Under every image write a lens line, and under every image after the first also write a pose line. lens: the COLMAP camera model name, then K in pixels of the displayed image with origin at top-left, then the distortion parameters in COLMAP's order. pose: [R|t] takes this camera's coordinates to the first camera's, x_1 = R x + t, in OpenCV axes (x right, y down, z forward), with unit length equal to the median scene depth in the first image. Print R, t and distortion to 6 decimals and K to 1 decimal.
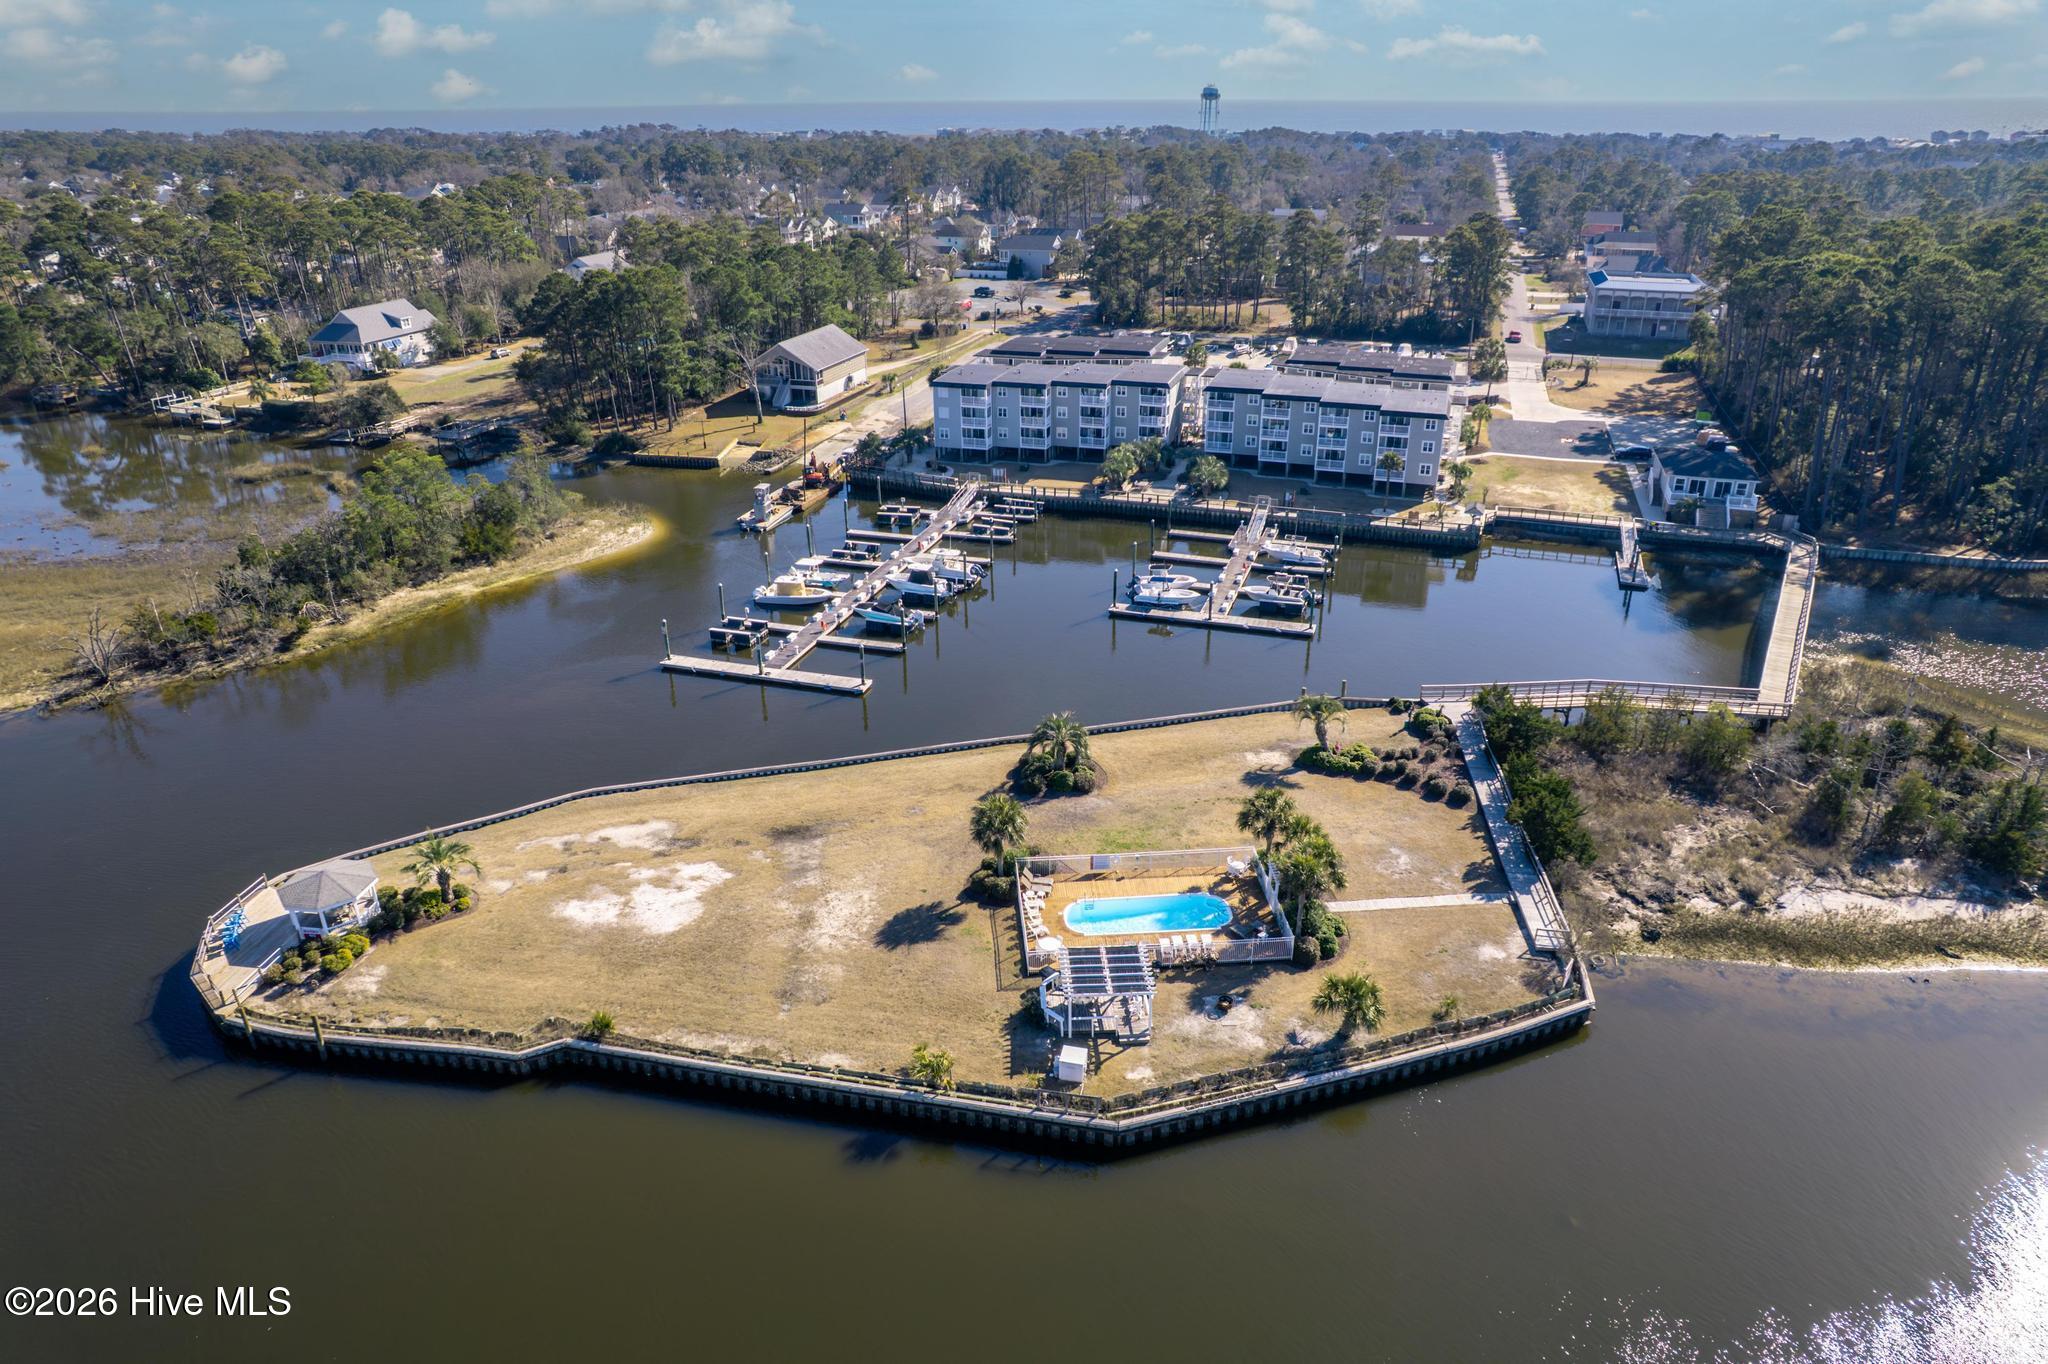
lens RADIAL K [[1283.6, 0, 1024.0], [0, 1283.6, 682.0], [0, 0, 1]] dist [-0.005343, -0.073397]
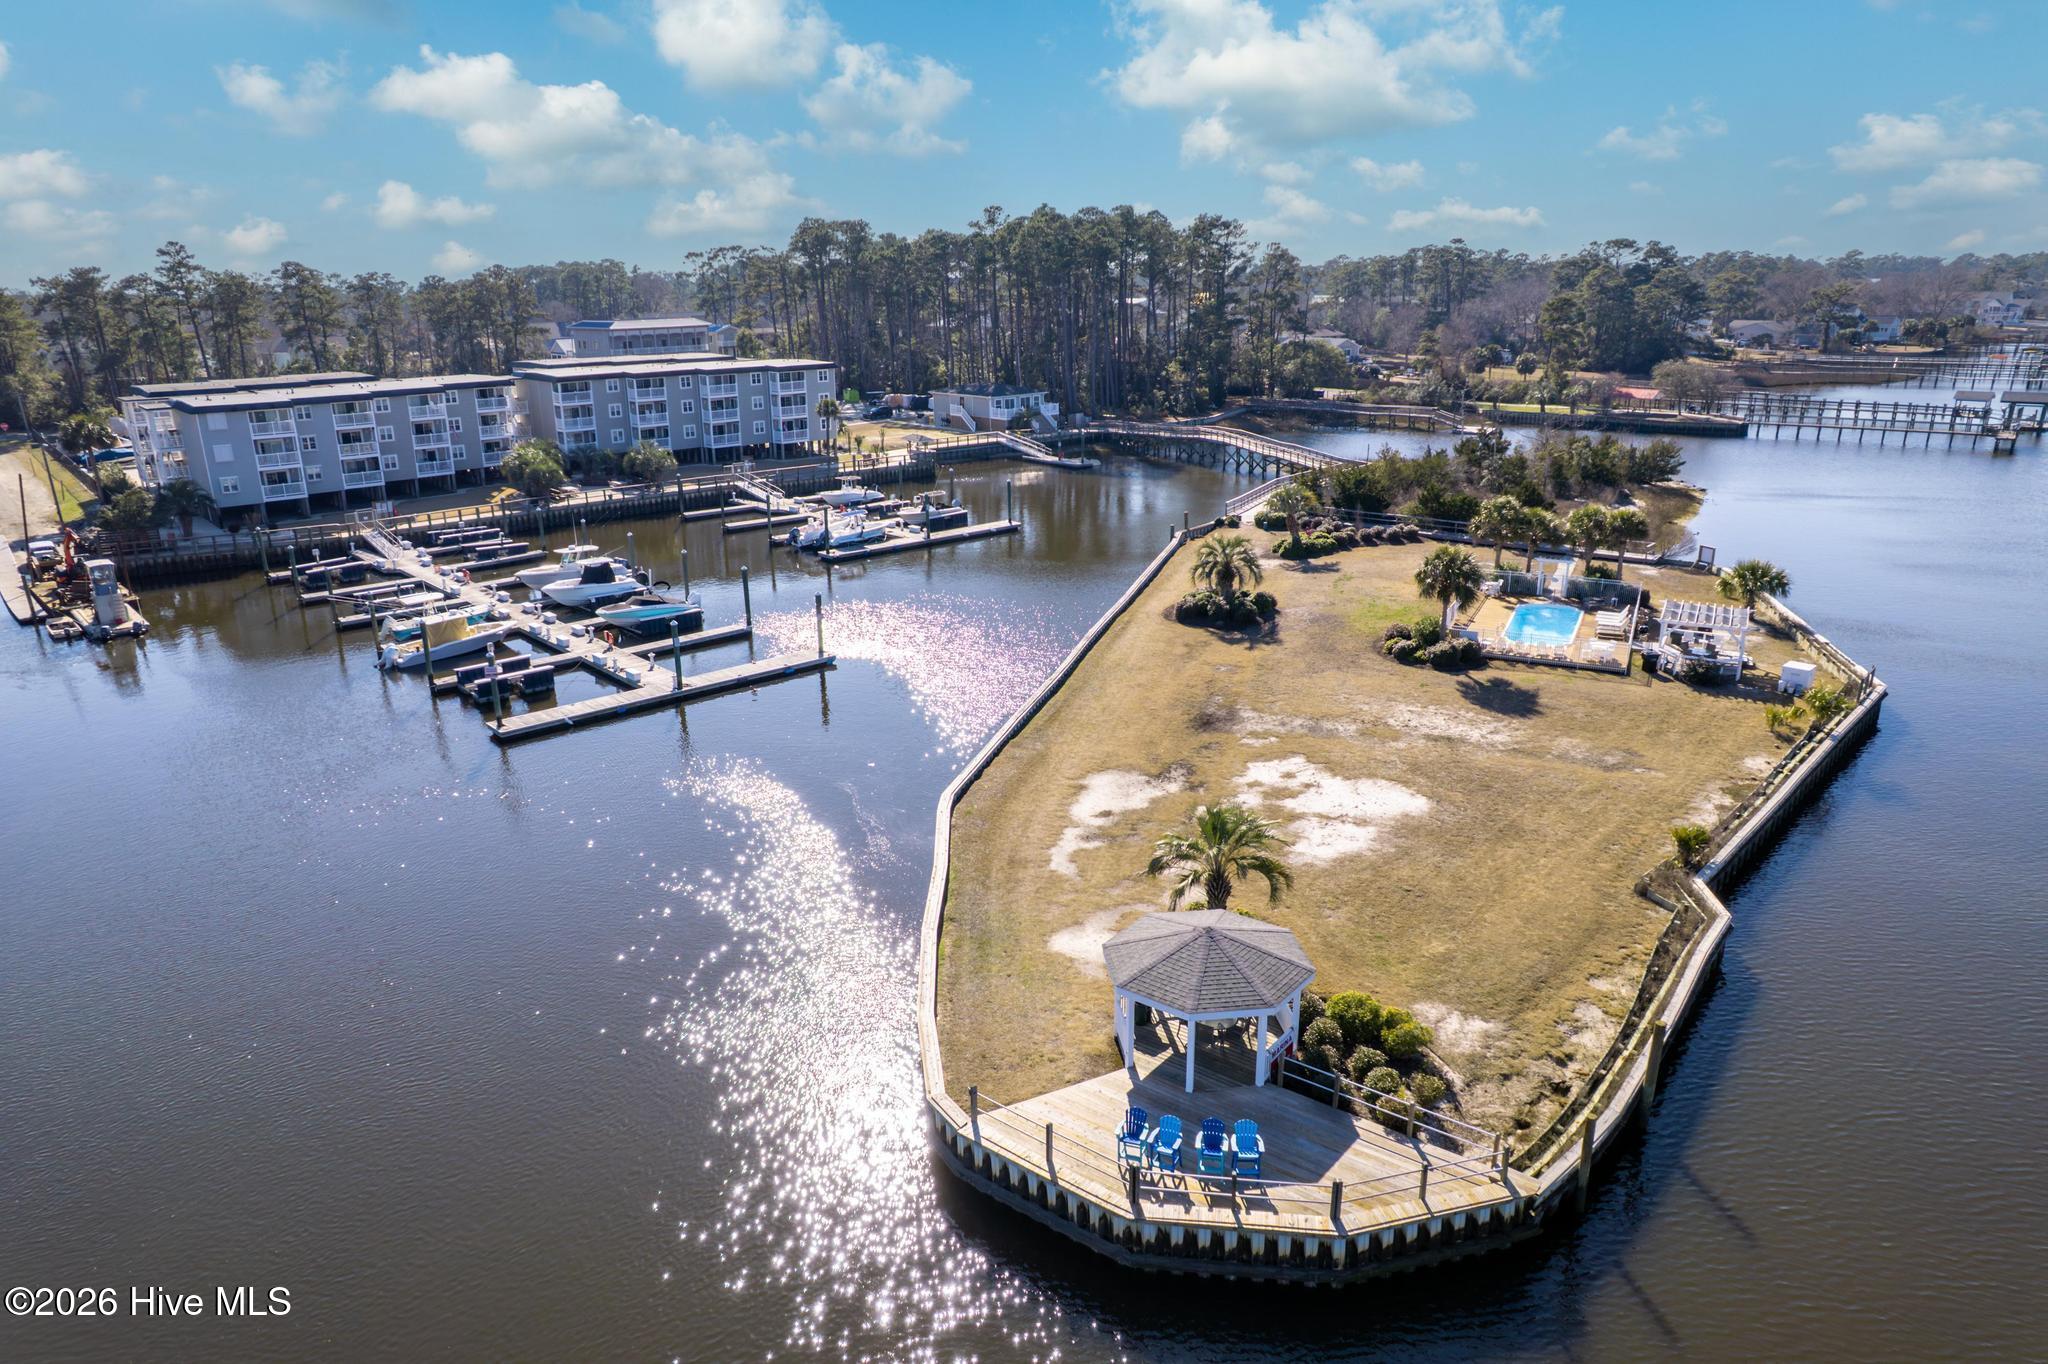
lens RADIAL K [[1311.5, 0, 1014.2], [0, 1311.5, 694.2], [0, 0, 1]] dist [-0.074305, 0.061523]
pose [[0.521115, -0.266995, 0.810650, -0.895369], [0.368966, 0.926944, 0.068112, 0.016508], [-0.769612, 0.263608, 0.581556, 0.736494]]
